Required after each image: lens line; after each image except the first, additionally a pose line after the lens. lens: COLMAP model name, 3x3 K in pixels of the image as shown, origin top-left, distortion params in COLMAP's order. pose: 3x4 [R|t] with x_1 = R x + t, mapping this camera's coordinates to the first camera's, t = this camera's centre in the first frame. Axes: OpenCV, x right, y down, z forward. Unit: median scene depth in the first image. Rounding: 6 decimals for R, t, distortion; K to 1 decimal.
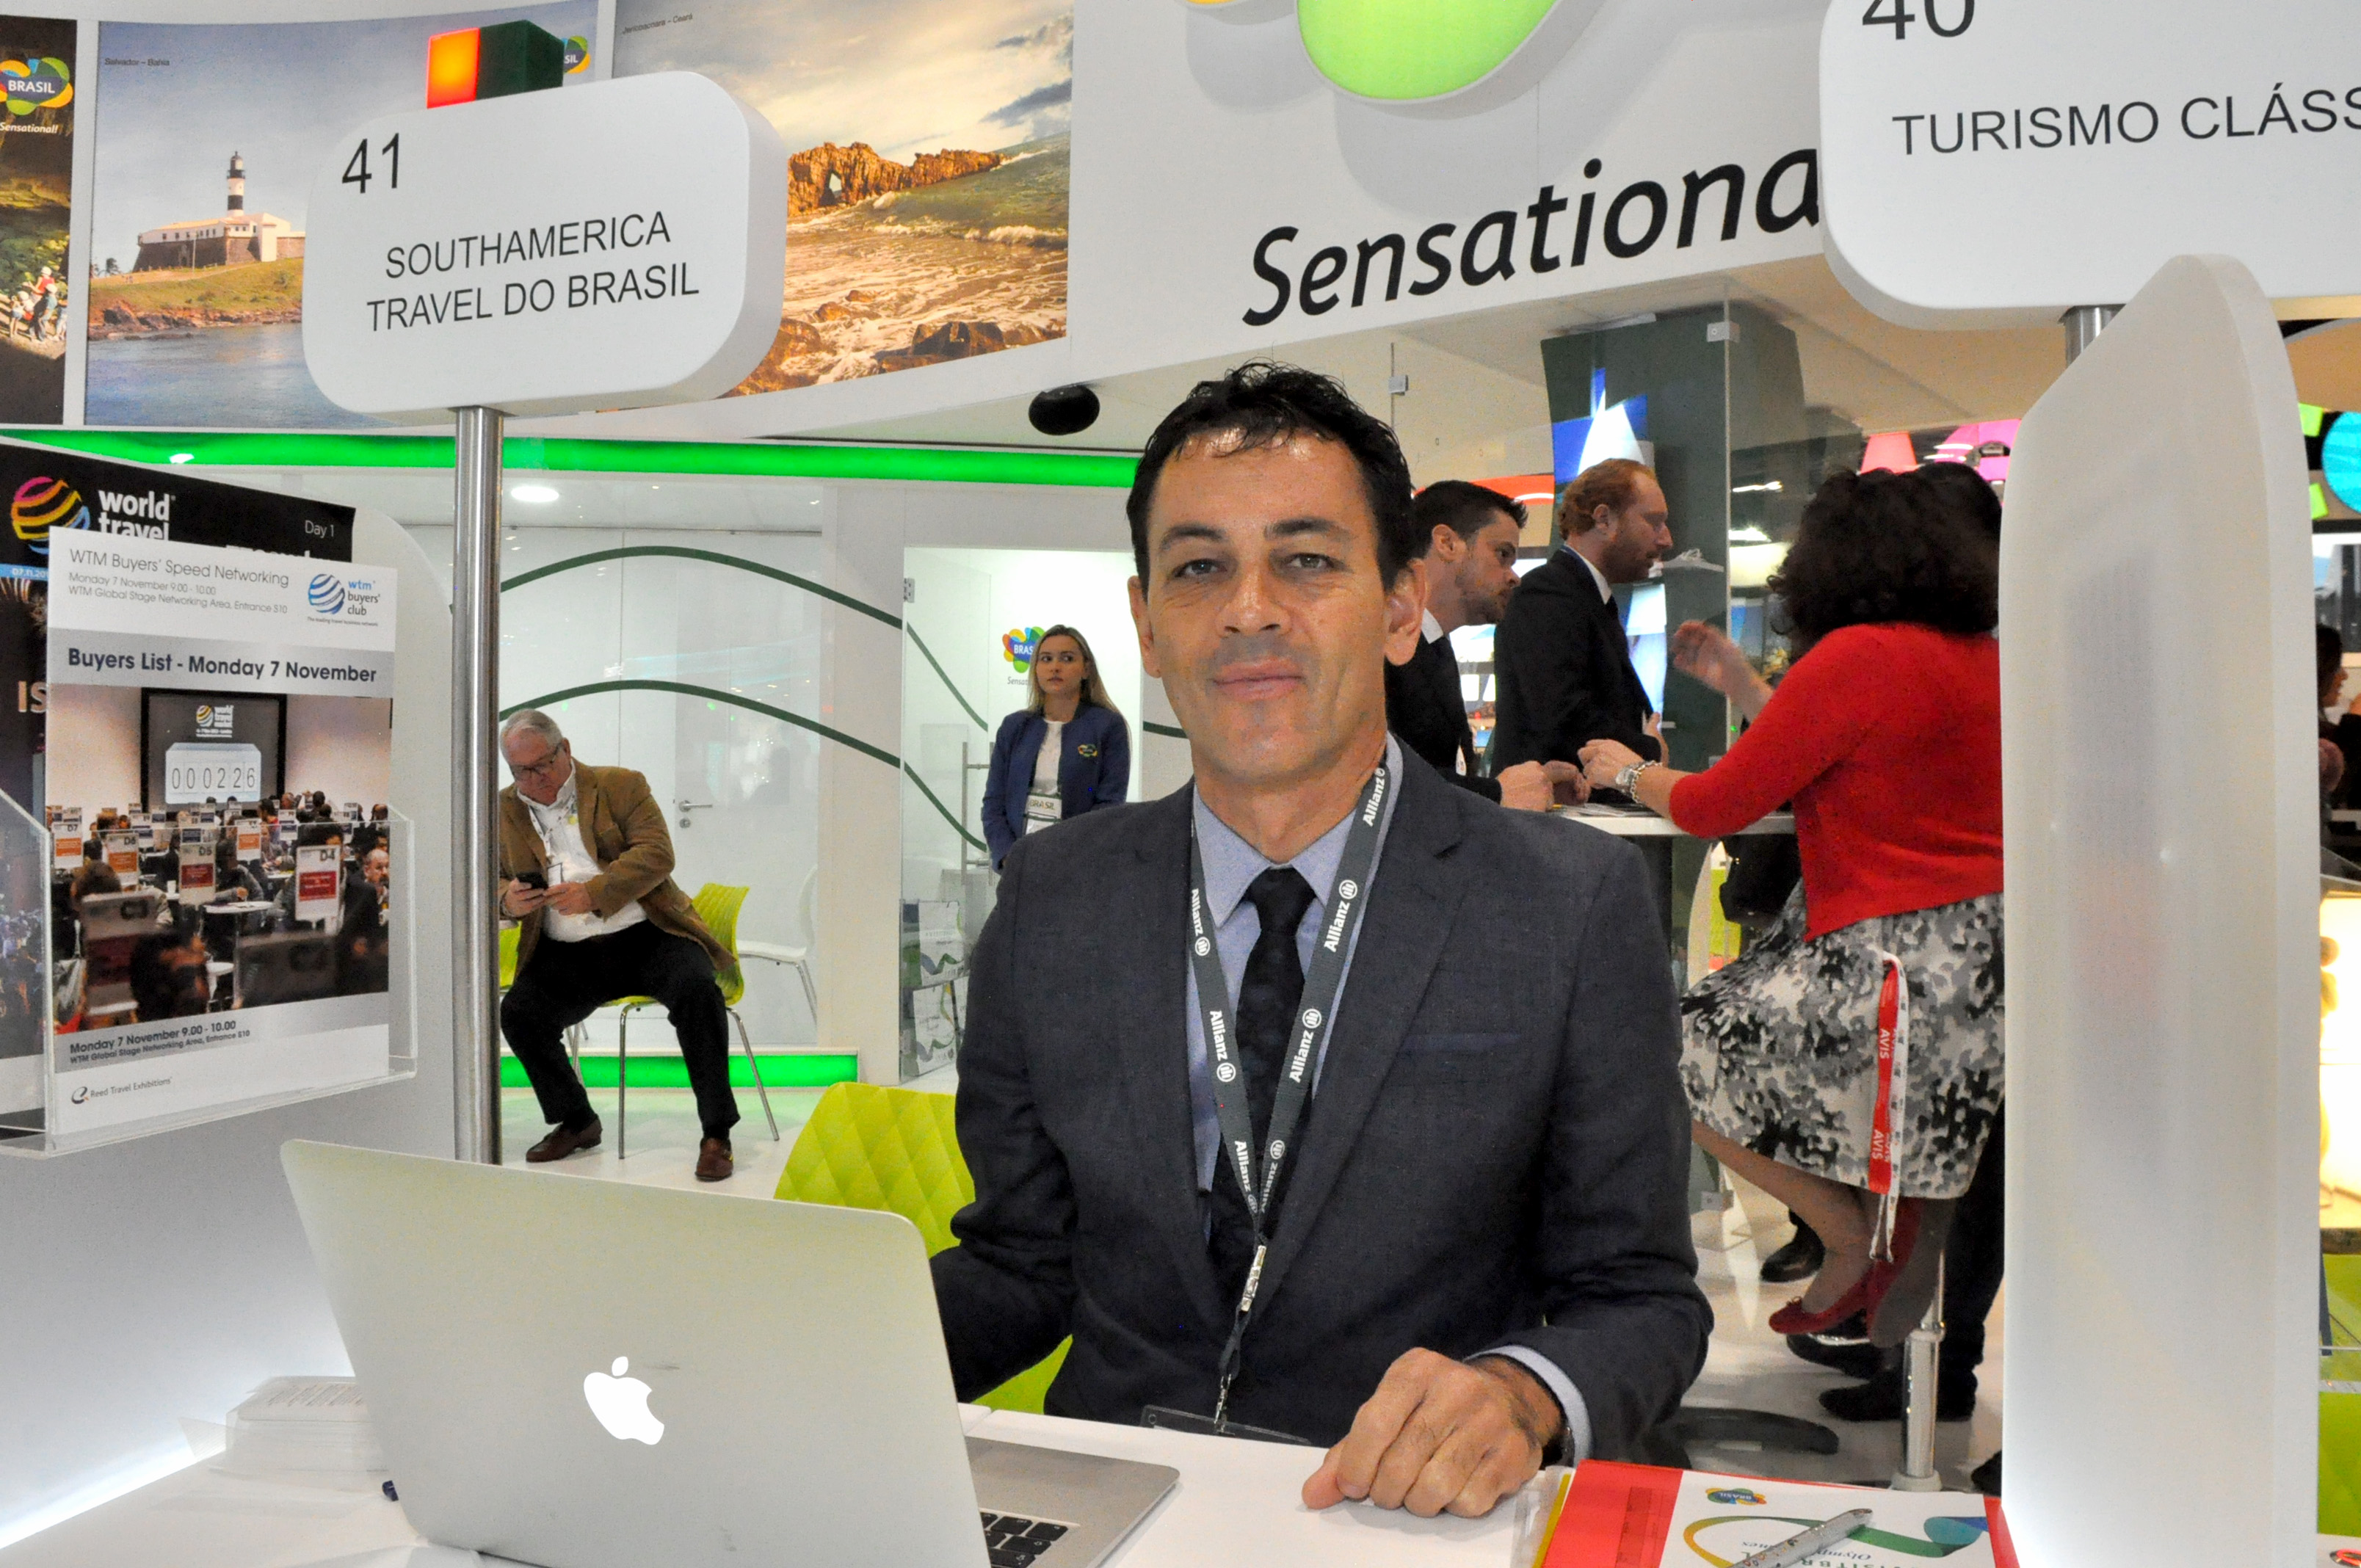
lens RADIAL K [[1768.1, 0, 1179.0], [0, 1768.1, 790.8], [0, 0, 1]] dist [-0.088326, 0.003458]
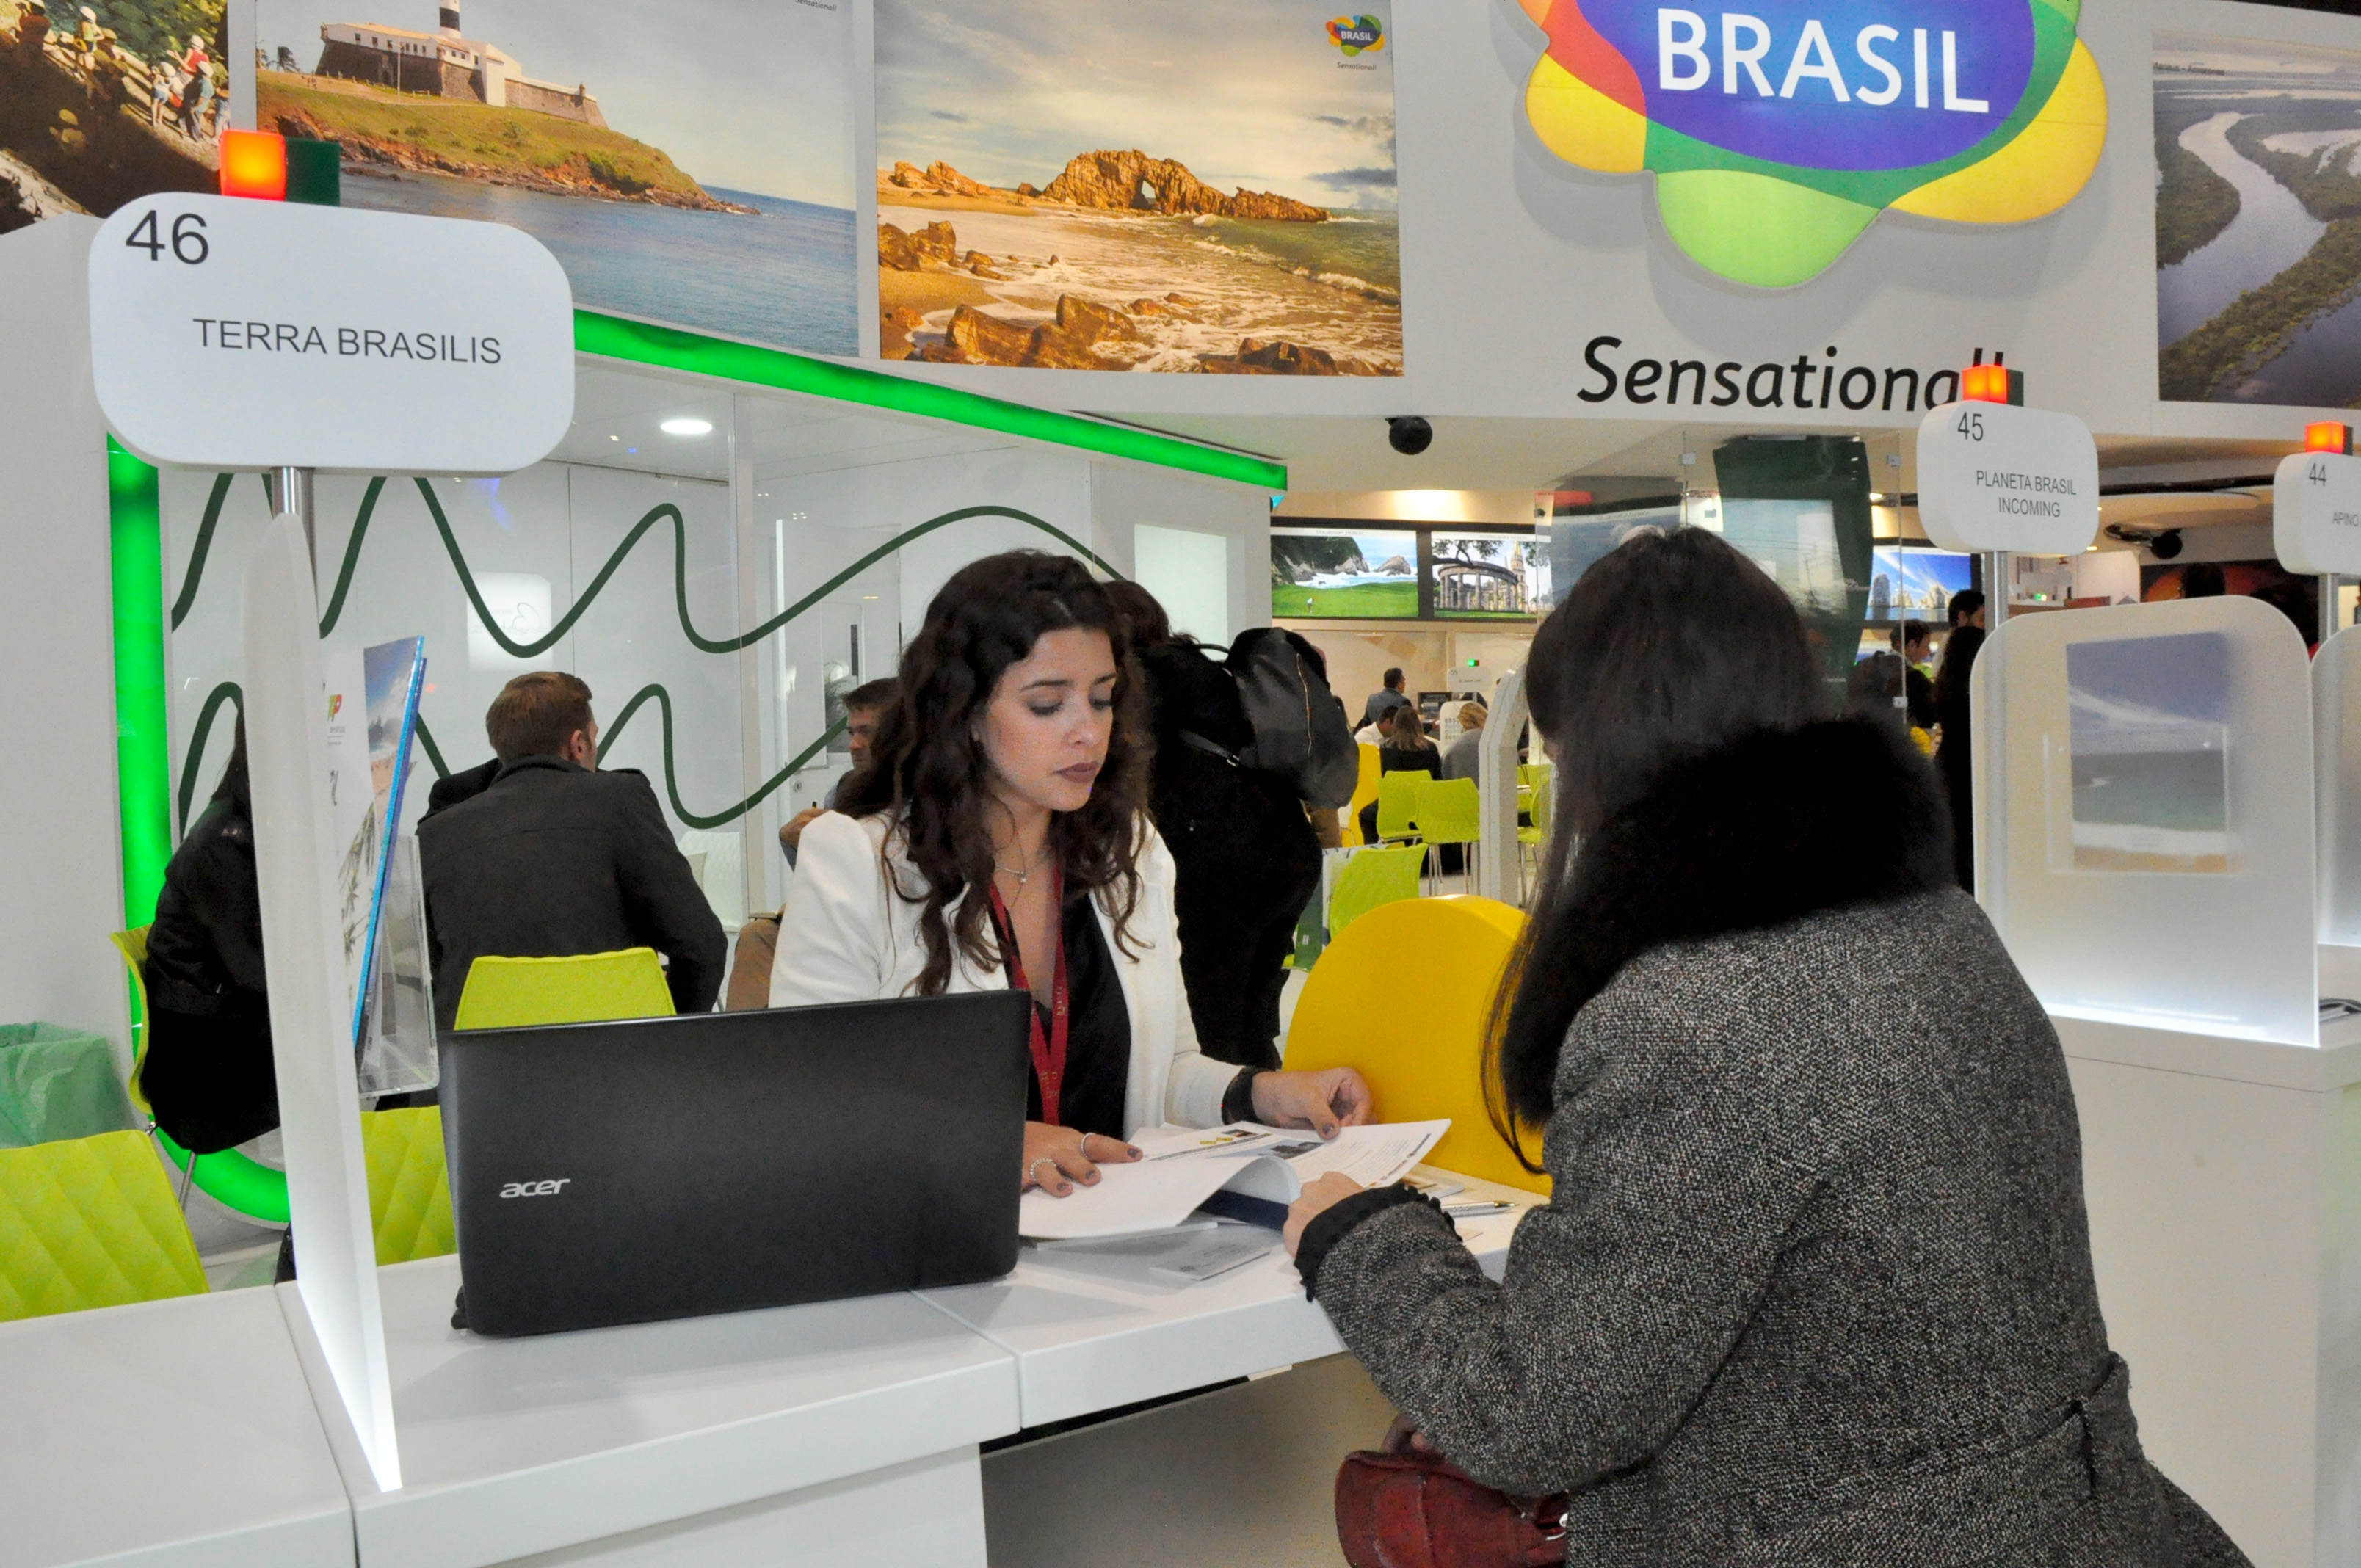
lens RADIAL K [[1768.1, 0, 1179.0], [0, 1768.1, 775.0], [0, 0, 1]] dist [-0.088326, 0.003458]
pose [[0.666320, -0.046333, 0.744225, -1.049674], [0.026850, 0.998911, 0.038150, -0.022145], [-0.745183, -0.005438, 0.666838, 0.253285]]
